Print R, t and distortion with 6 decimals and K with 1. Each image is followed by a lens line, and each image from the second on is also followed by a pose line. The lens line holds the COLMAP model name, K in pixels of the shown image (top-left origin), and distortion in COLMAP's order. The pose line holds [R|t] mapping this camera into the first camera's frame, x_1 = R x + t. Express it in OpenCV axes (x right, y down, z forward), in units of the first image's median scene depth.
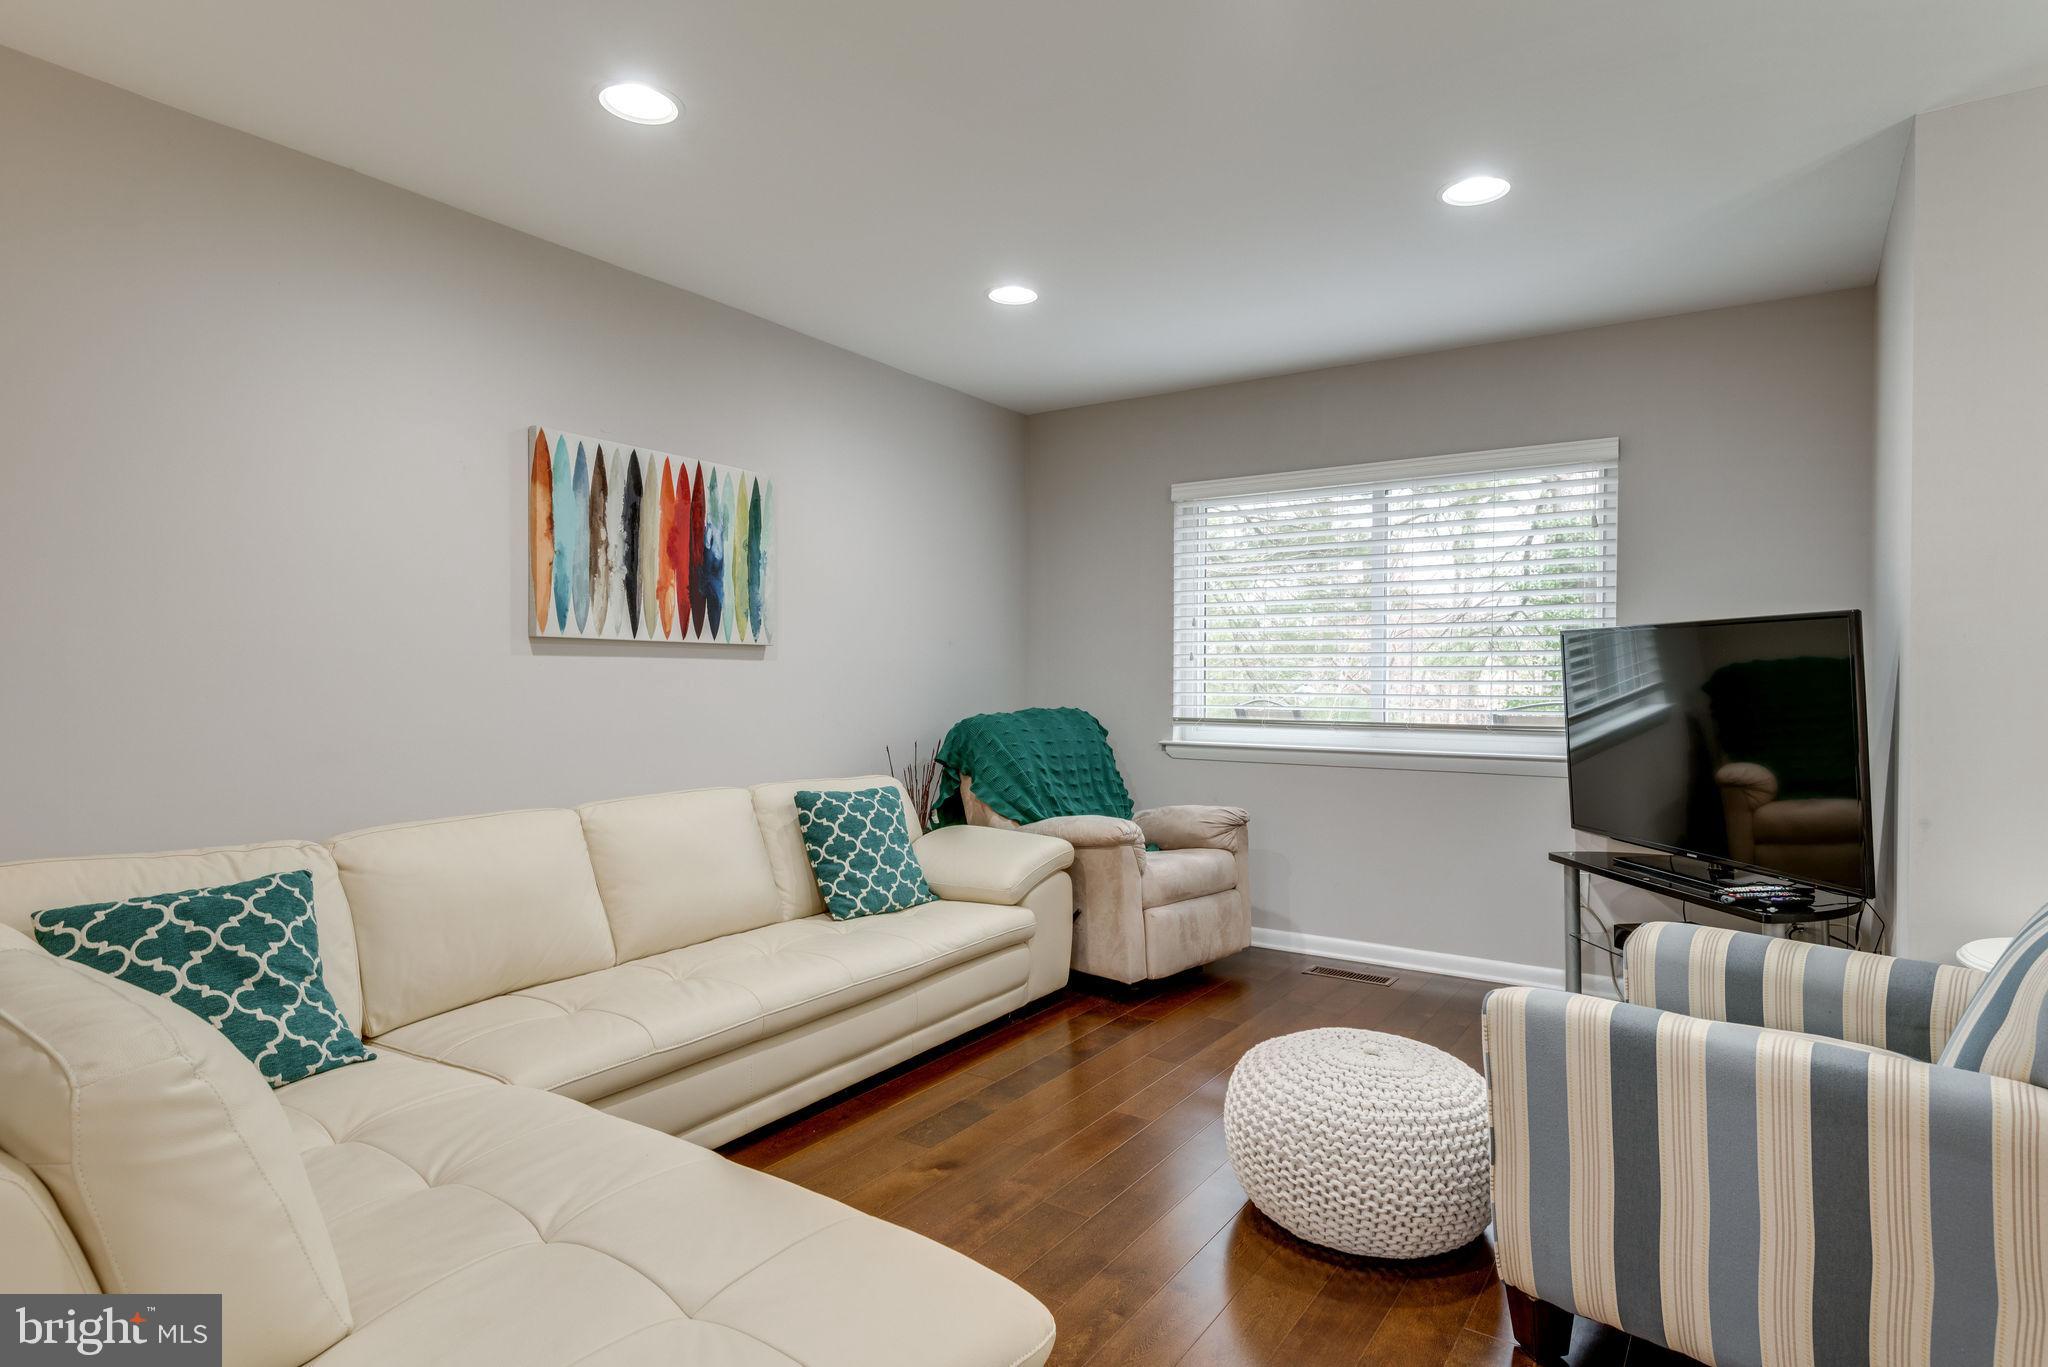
lens RADIAL K [[1098.7, 0, 1039.3], [0, 1098.7, 682.6], [0, 0, 1]] dist [0.037463, -0.027213]
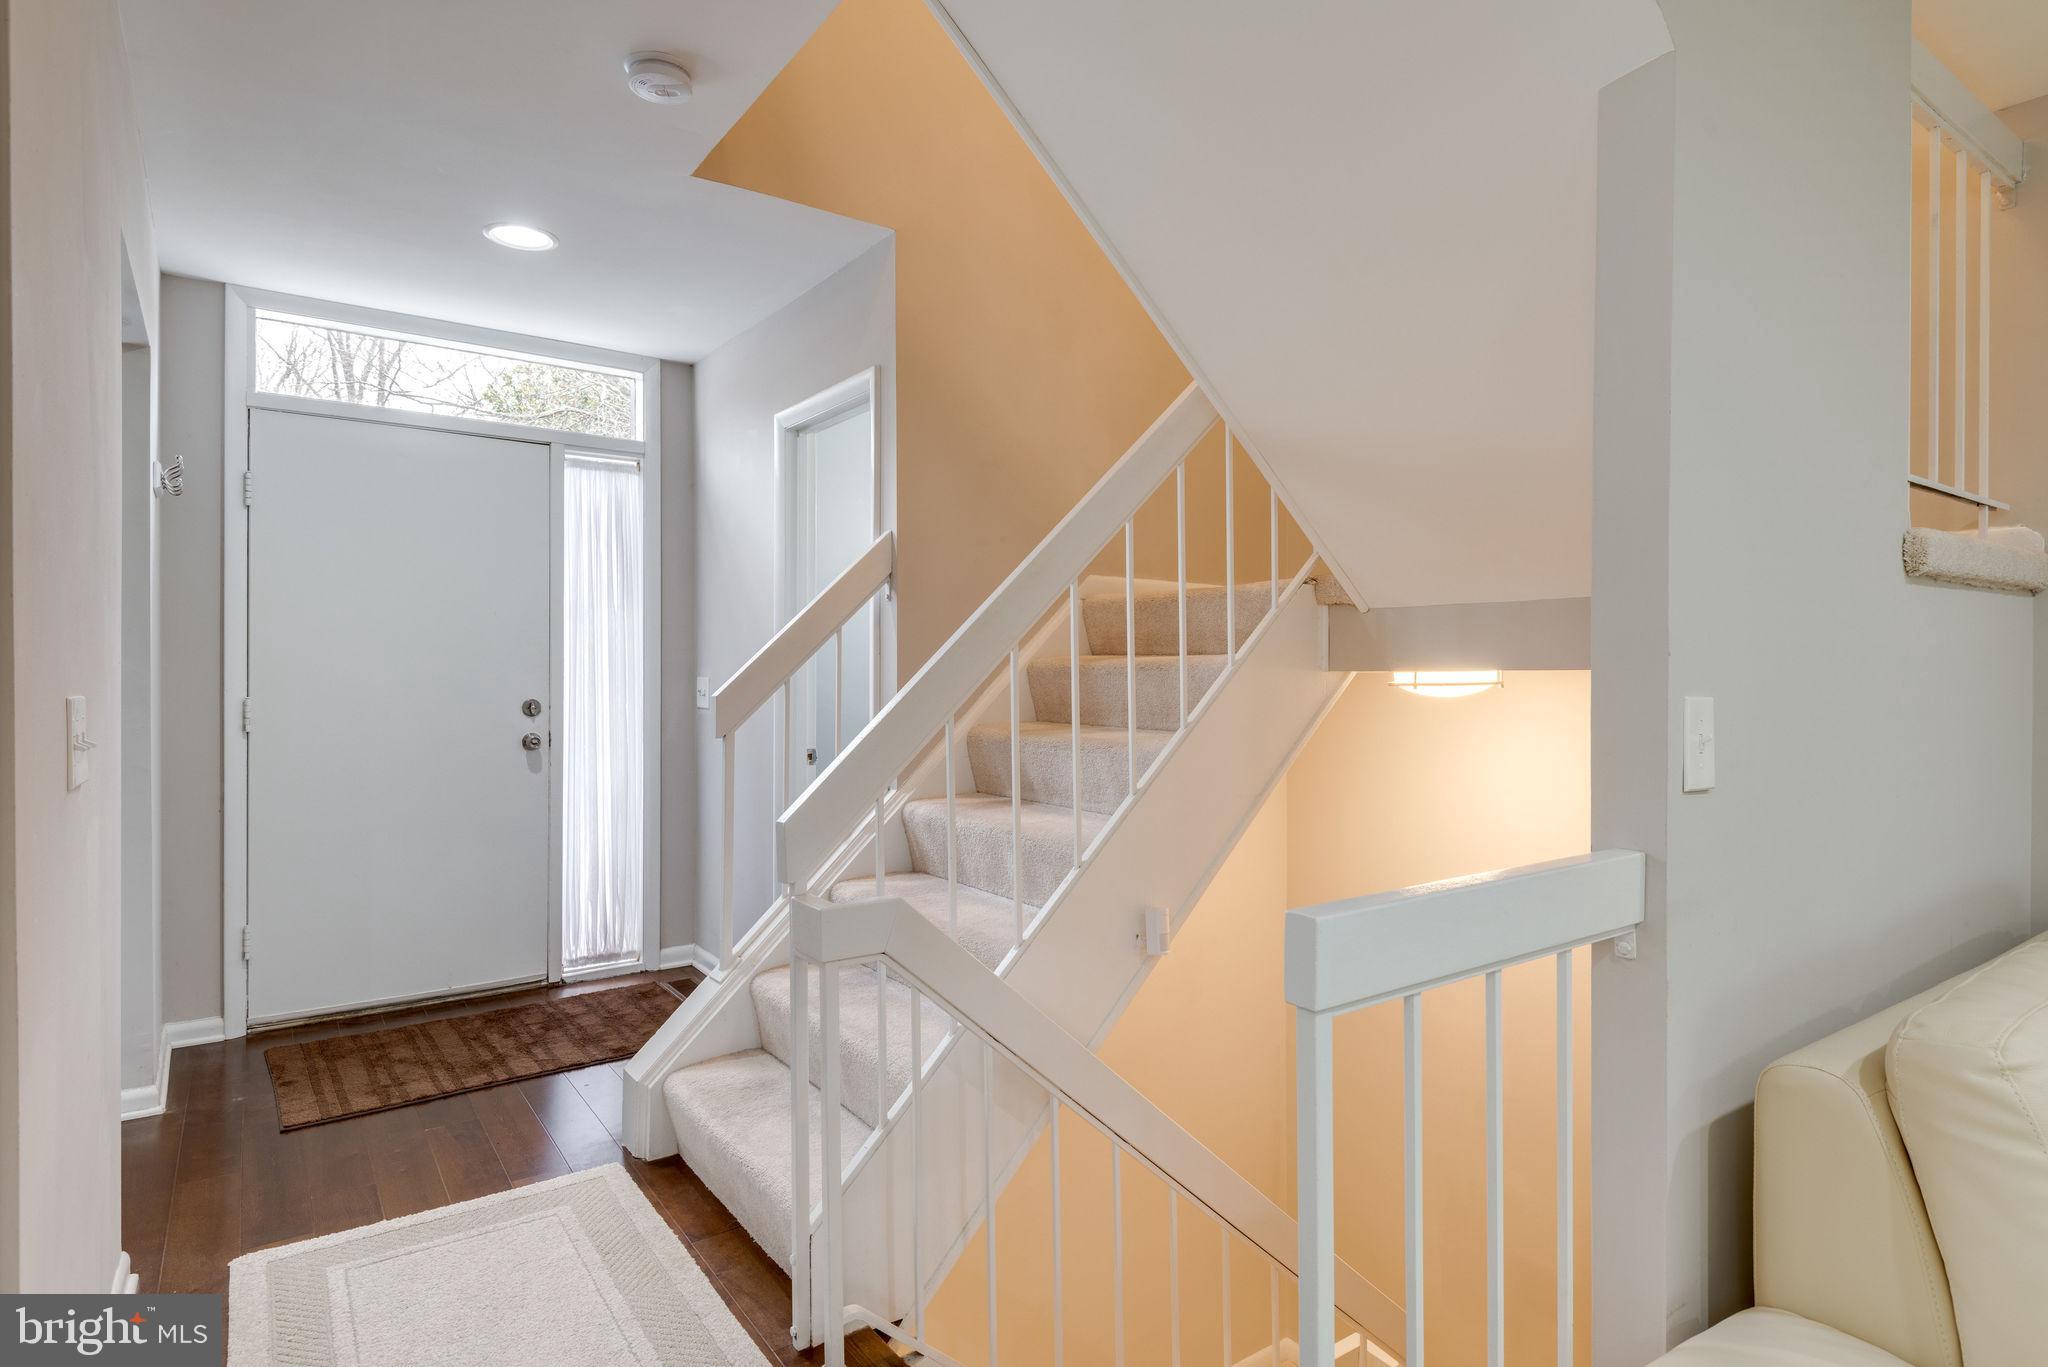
lens RADIAL K [[1083.3, 0, 1031.0], [0, 1083.3, 678.2], [0, 0, 1]] dist [0.041109, -0.027308]
pose [[-0.352041, -0.008931, -0.935942, 0.163493], [-0.002783, 0.999960, -0.008495, -0.000110], [0.935980, -0.000386, -0.352052, 0.169658]]
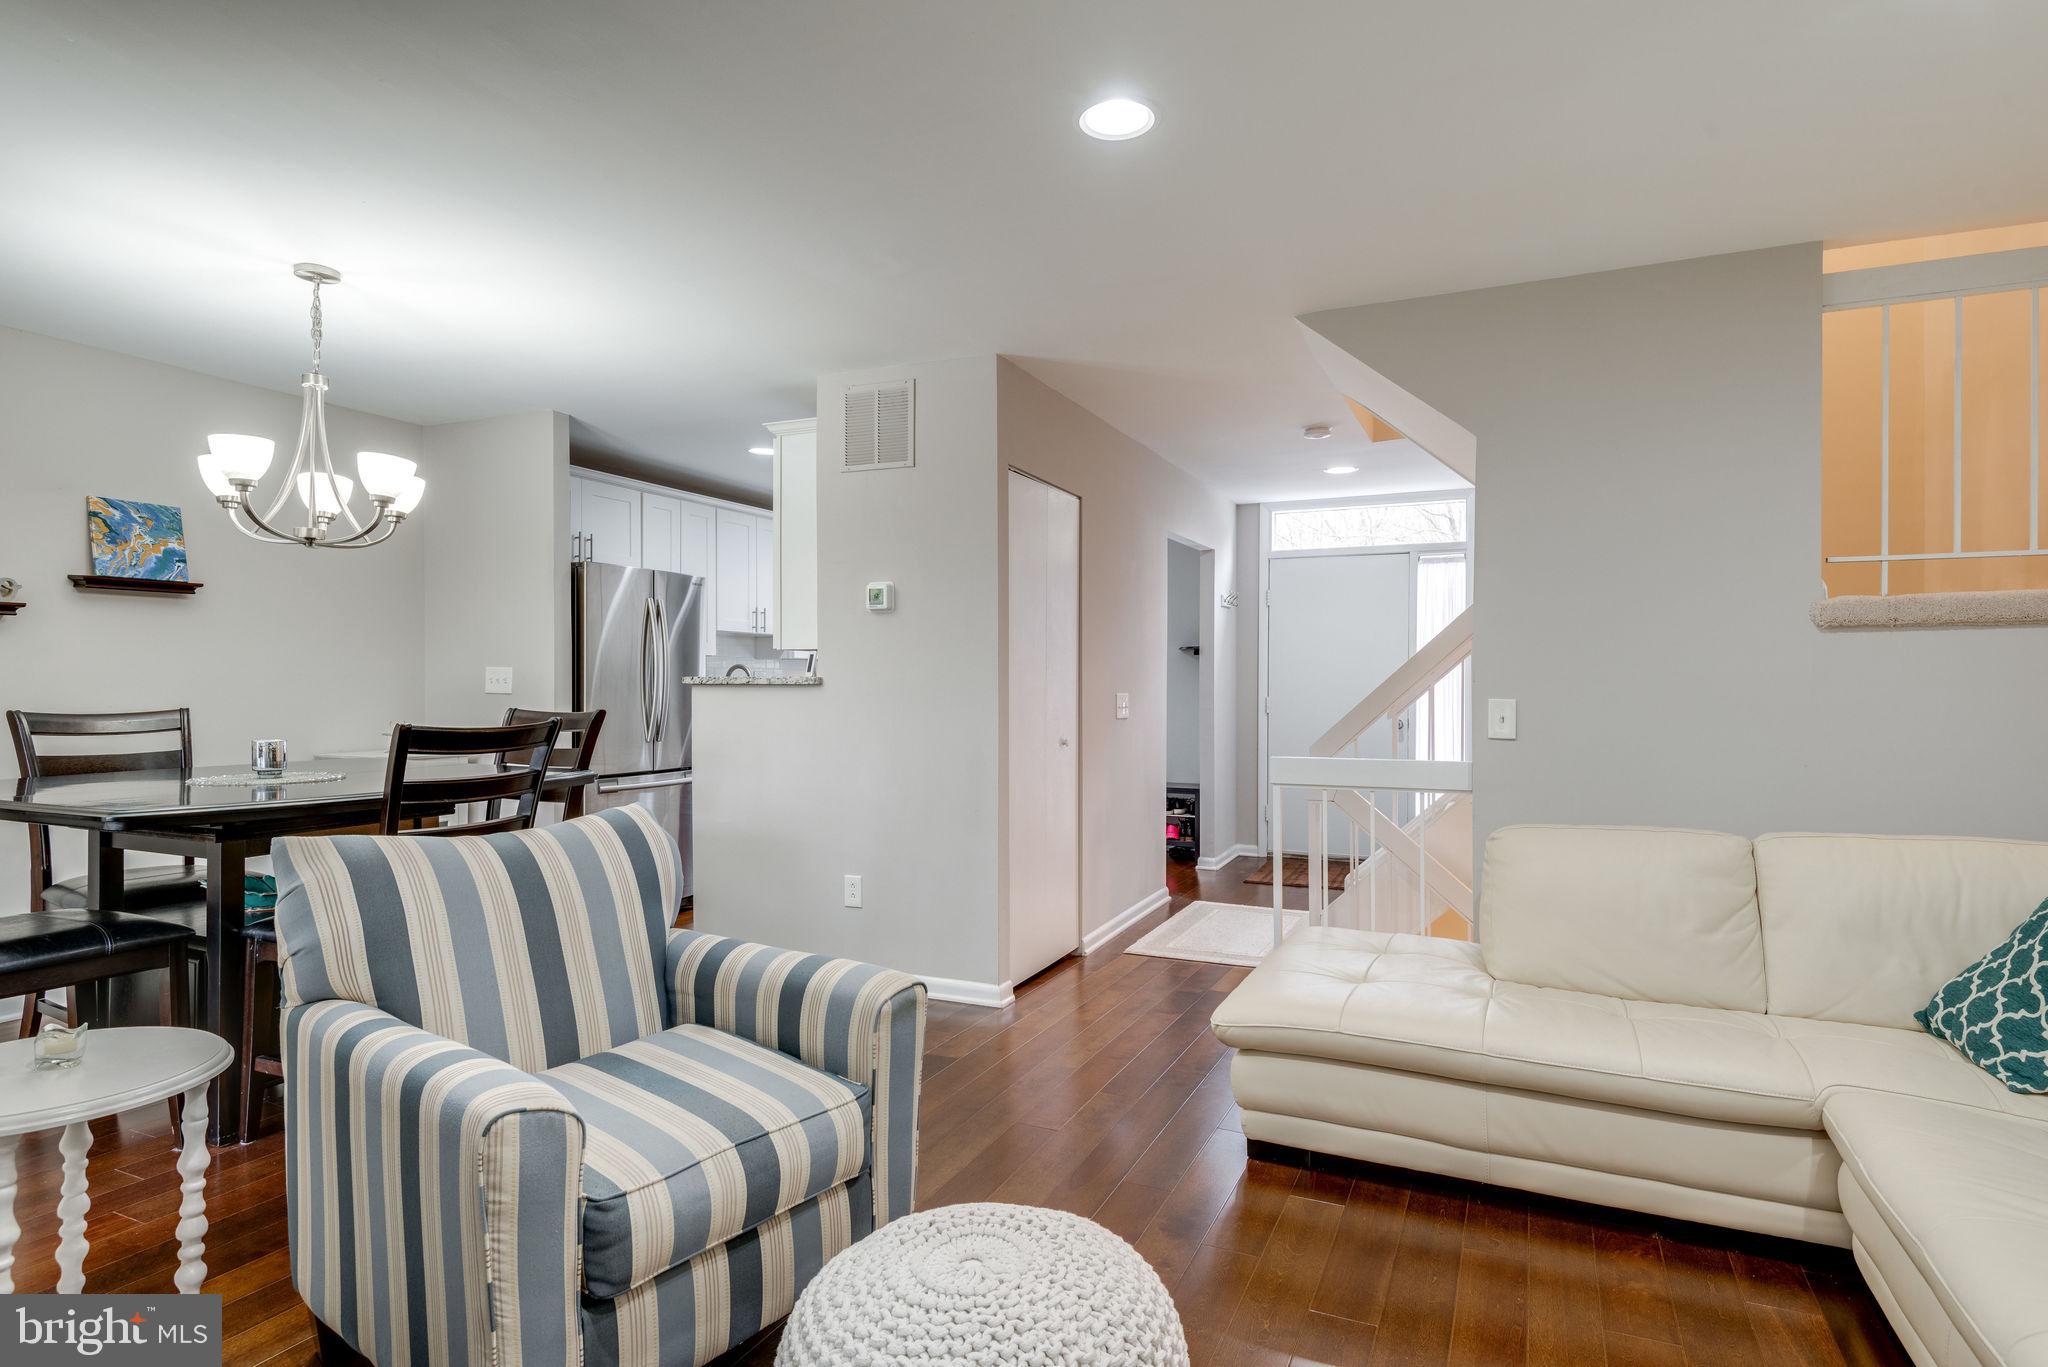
lens RADIAL K [[1098.7, 0, 1039.3], [0, 1098.7, 682.6], [0, 0, 1]] dist [0.037463, -0.027213]
pose [[-0.985484, -0.006251, -0.169656, 0.266296], [-0.005443, 0.999972, -0.005224, -0.004461], [0.169684, -0.004225, -0.985489, 1.126248]]
